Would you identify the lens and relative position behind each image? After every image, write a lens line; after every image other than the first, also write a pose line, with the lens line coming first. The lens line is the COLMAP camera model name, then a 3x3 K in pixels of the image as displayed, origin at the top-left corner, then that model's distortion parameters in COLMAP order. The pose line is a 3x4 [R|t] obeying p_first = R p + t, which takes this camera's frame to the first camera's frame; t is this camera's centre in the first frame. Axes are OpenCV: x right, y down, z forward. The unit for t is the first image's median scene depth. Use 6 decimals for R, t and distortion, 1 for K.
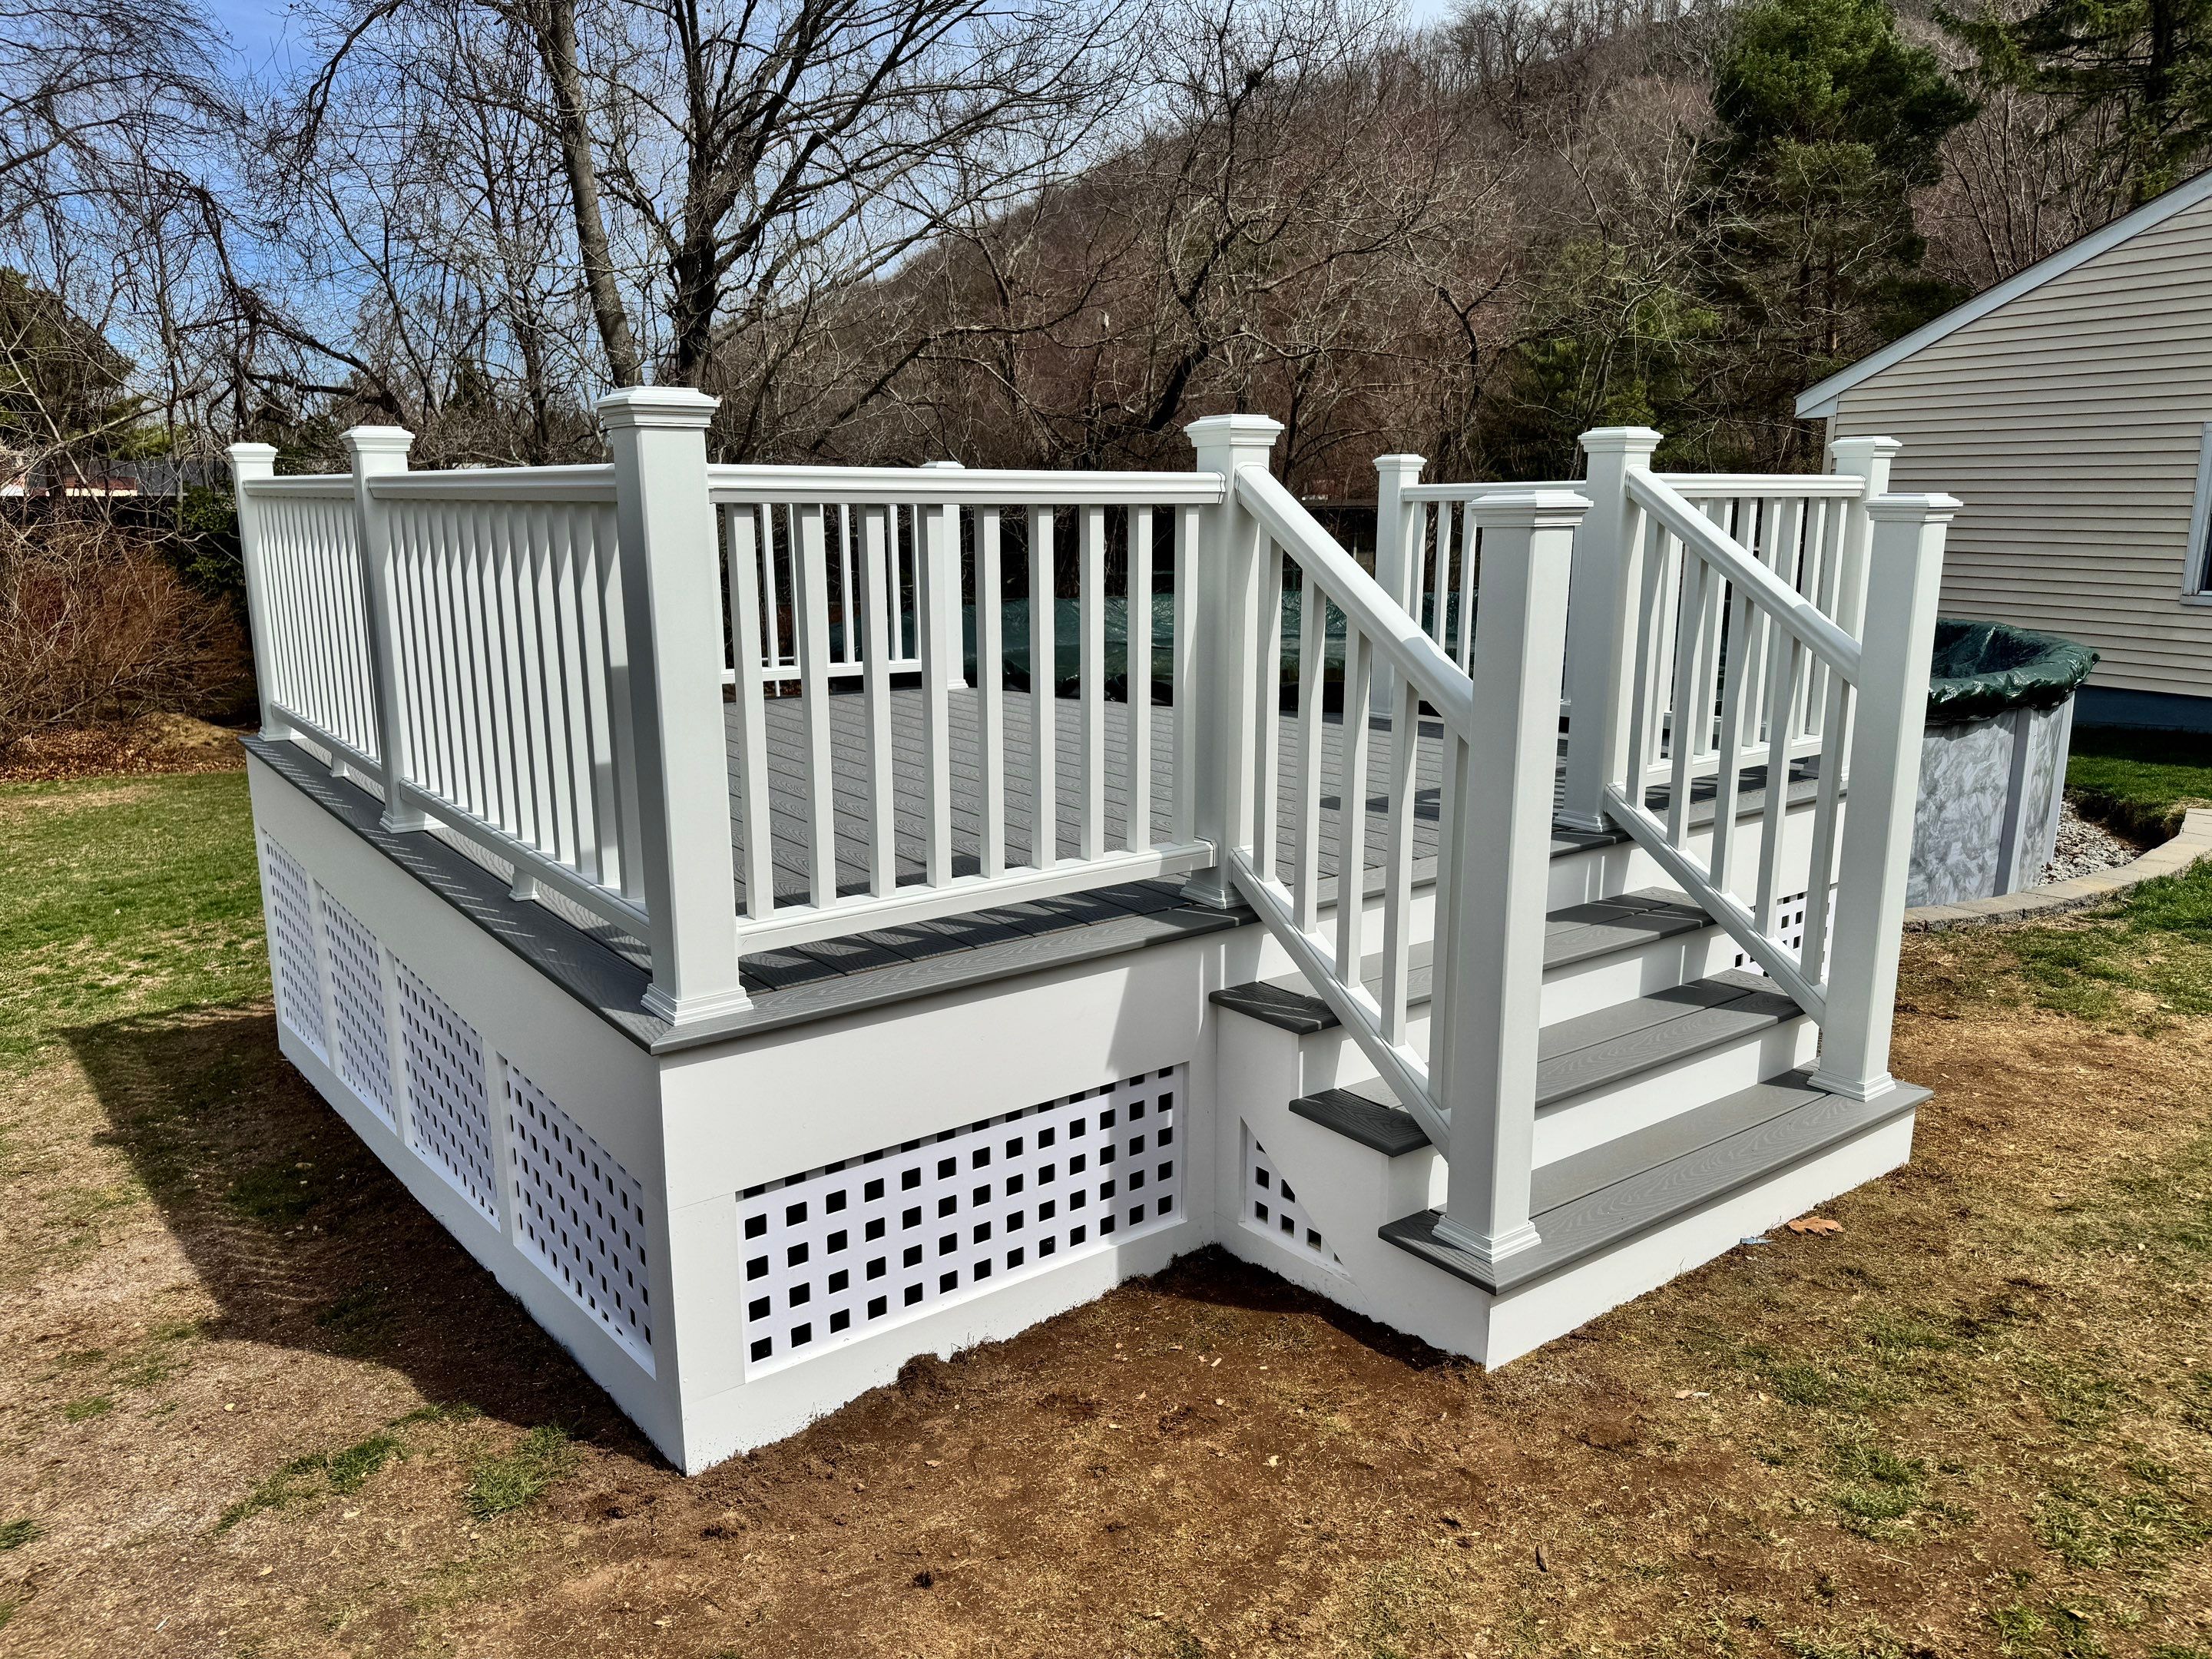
lens RADIAL K [[1565.8, 0, 1121.8], [0, 1565.8, 831.5], [0, 0, 1]] dist [0.027499, -0.035132]
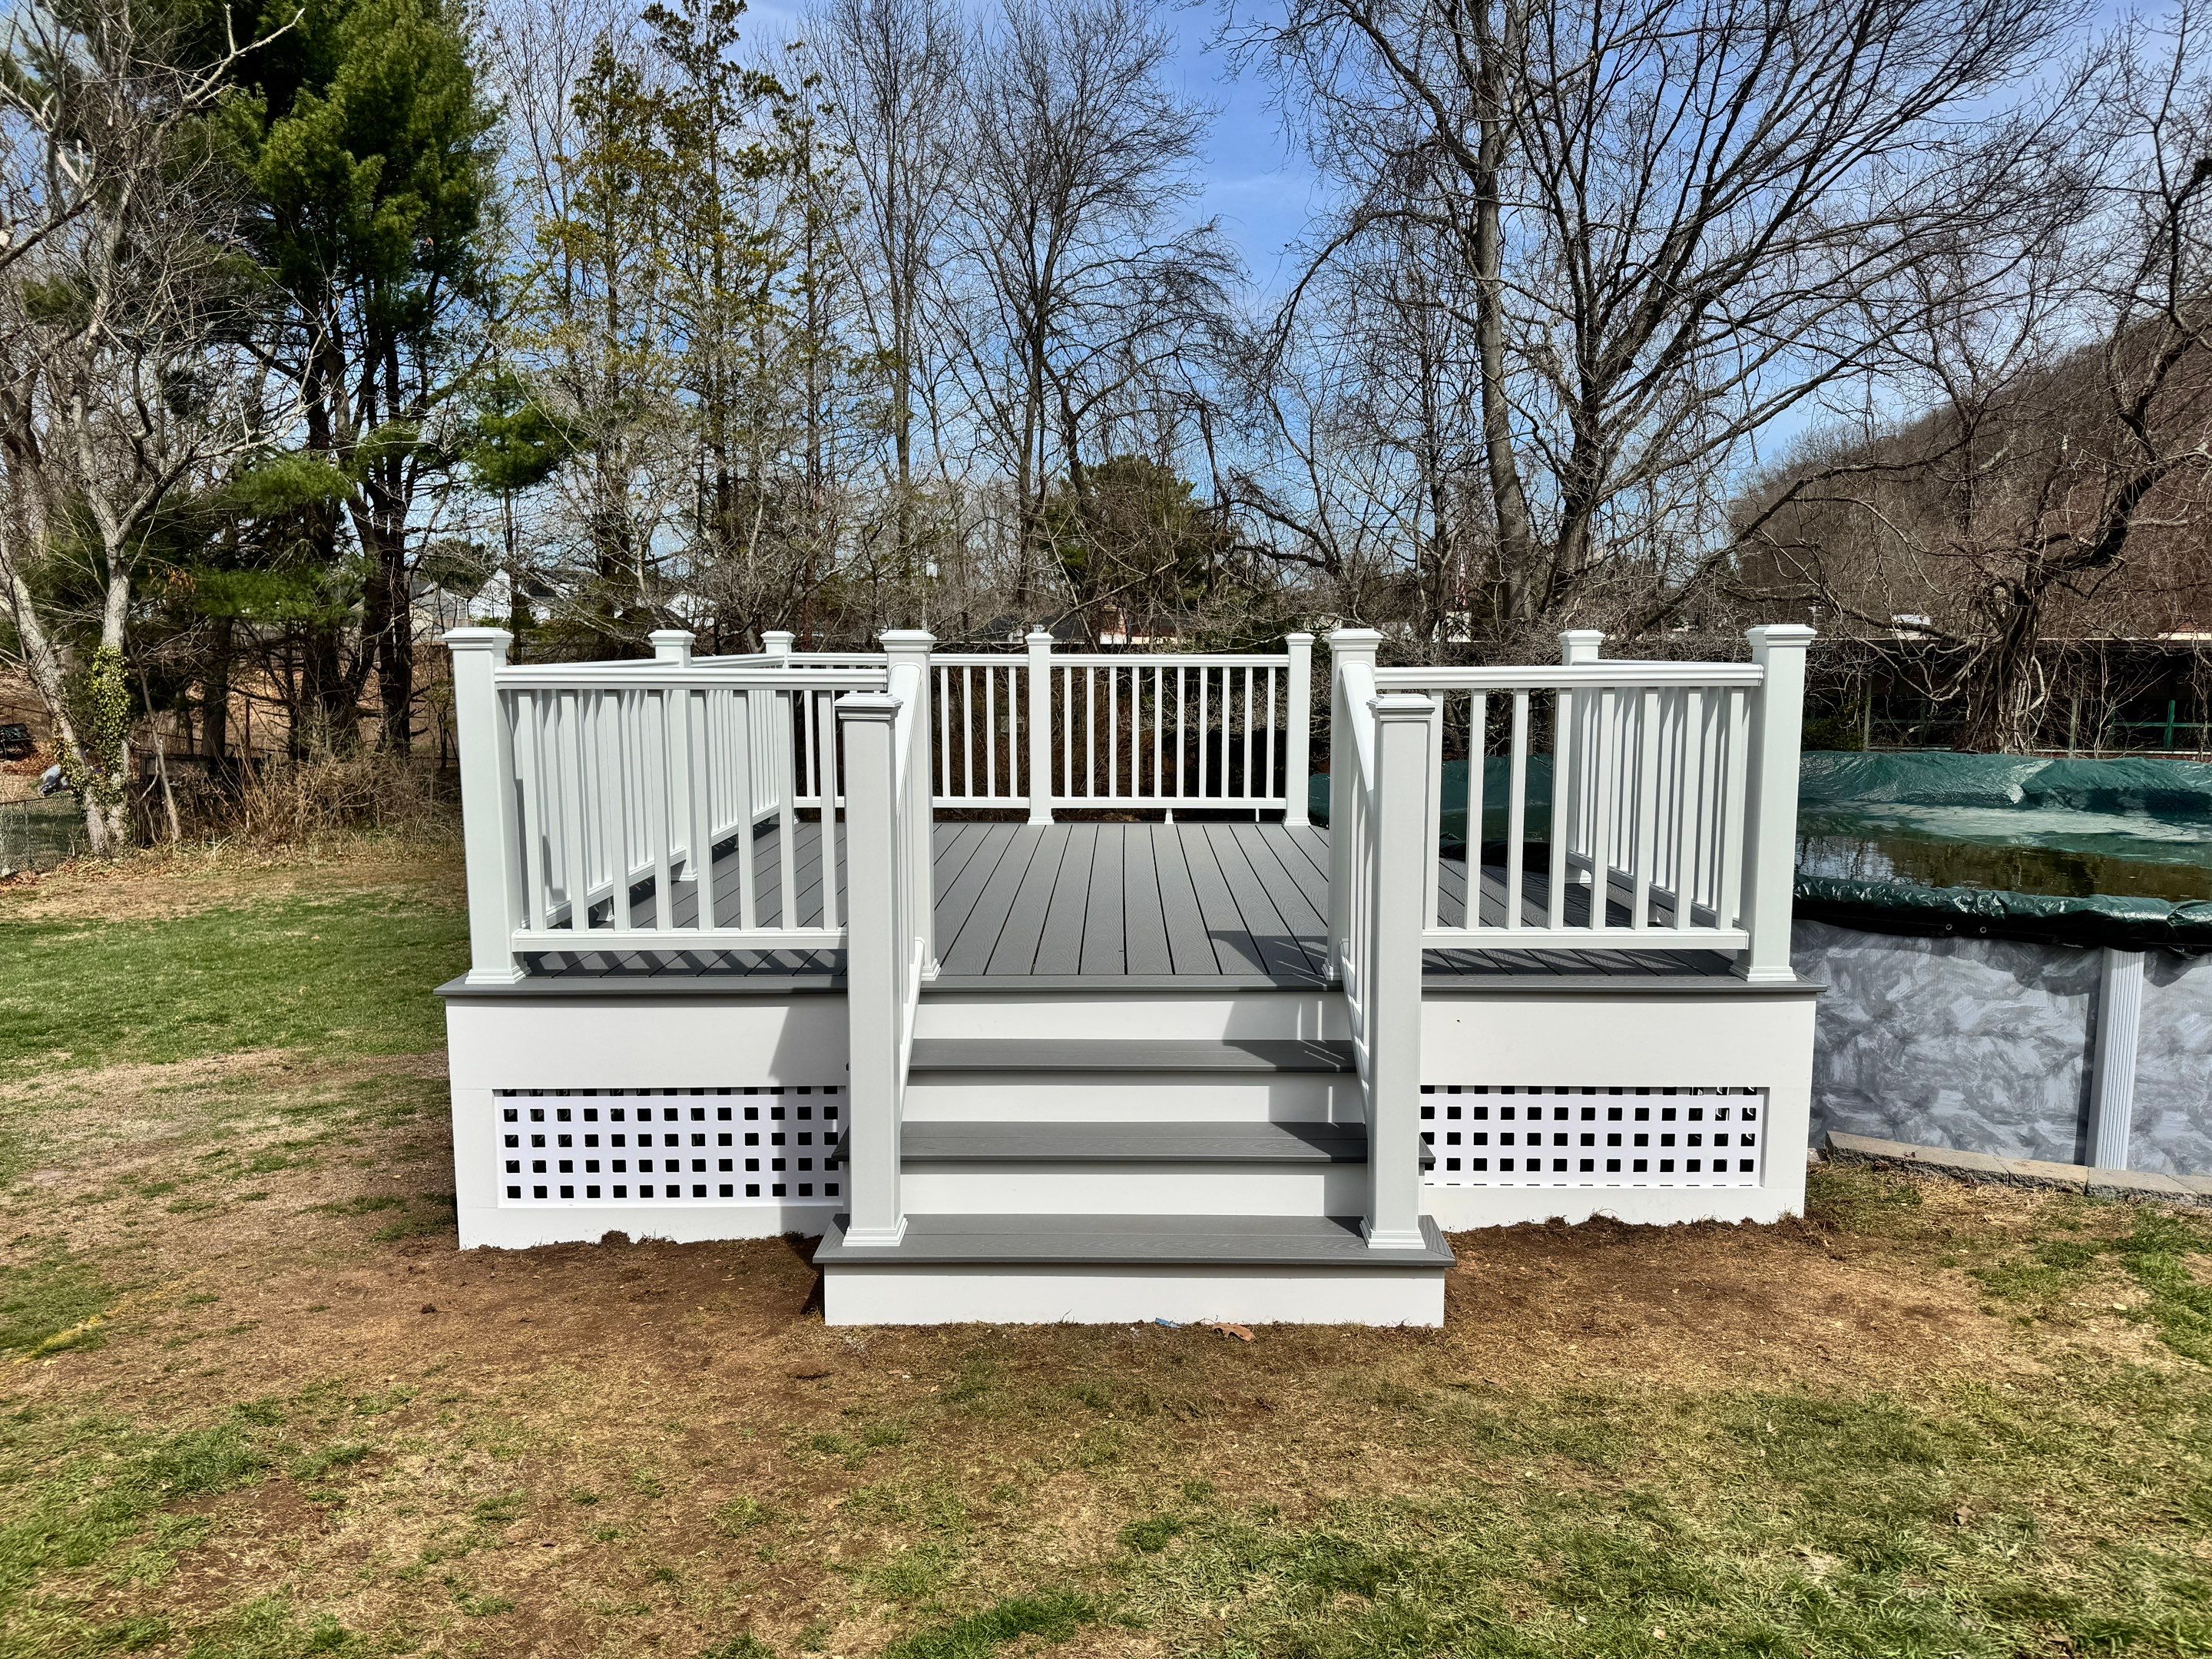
lens RADIAL K [[1565.8, 0, 1106.7], [0, 1565.8, 839.9], [0, 0, 1]] dist [0.027499, -0.035132]
pose [[0.792161, 0.076871, -0.605452, 1.084384], [-0.126344, 0.991201, -0.039459, -0.045779], [0.597091, 0.107753, 0.794903, 0.014106]]
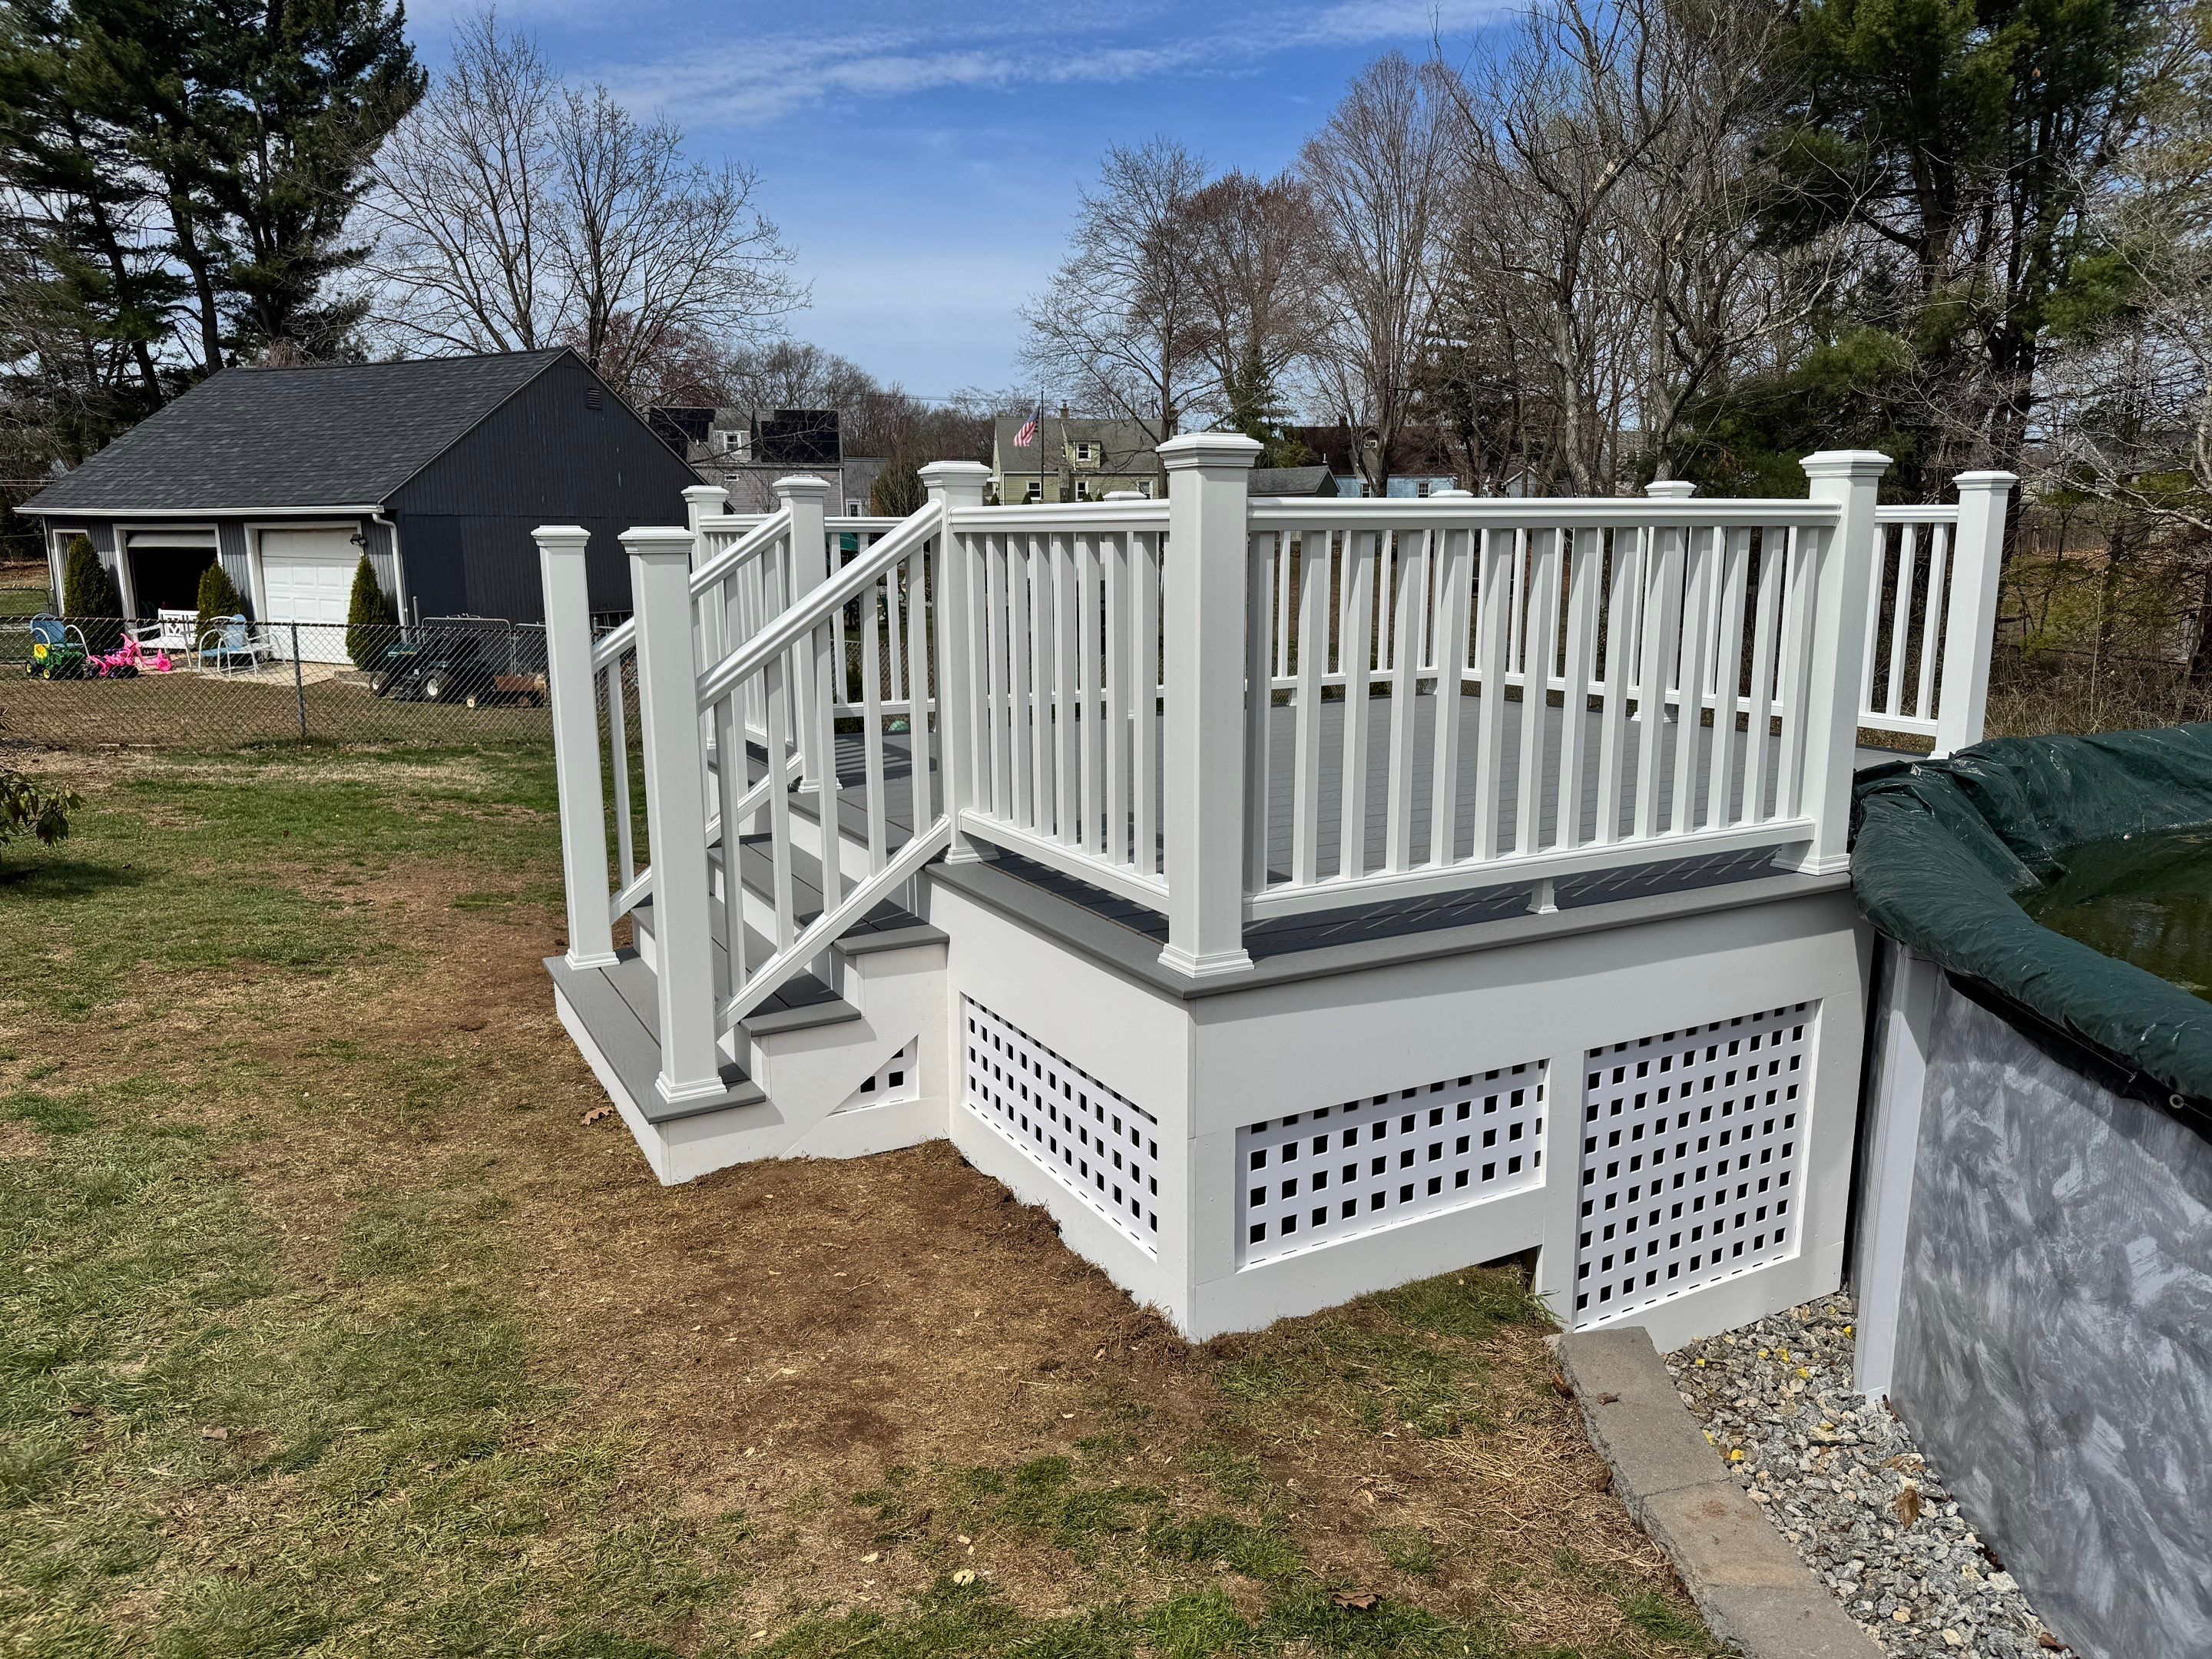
lens RADIAL K [[1565.8, 0, 1115.1], [0, 1565.8, 827.0], [0, 0, 1]] dist [0.027499, -0.035132]
pose [[-0.158564, 0.193844, -0.968133, 1.625684], [-0.198663, 0.954221, 0.223596, -0.344122], [0.967156, 0.227787, -0.112795, 1.572605]]
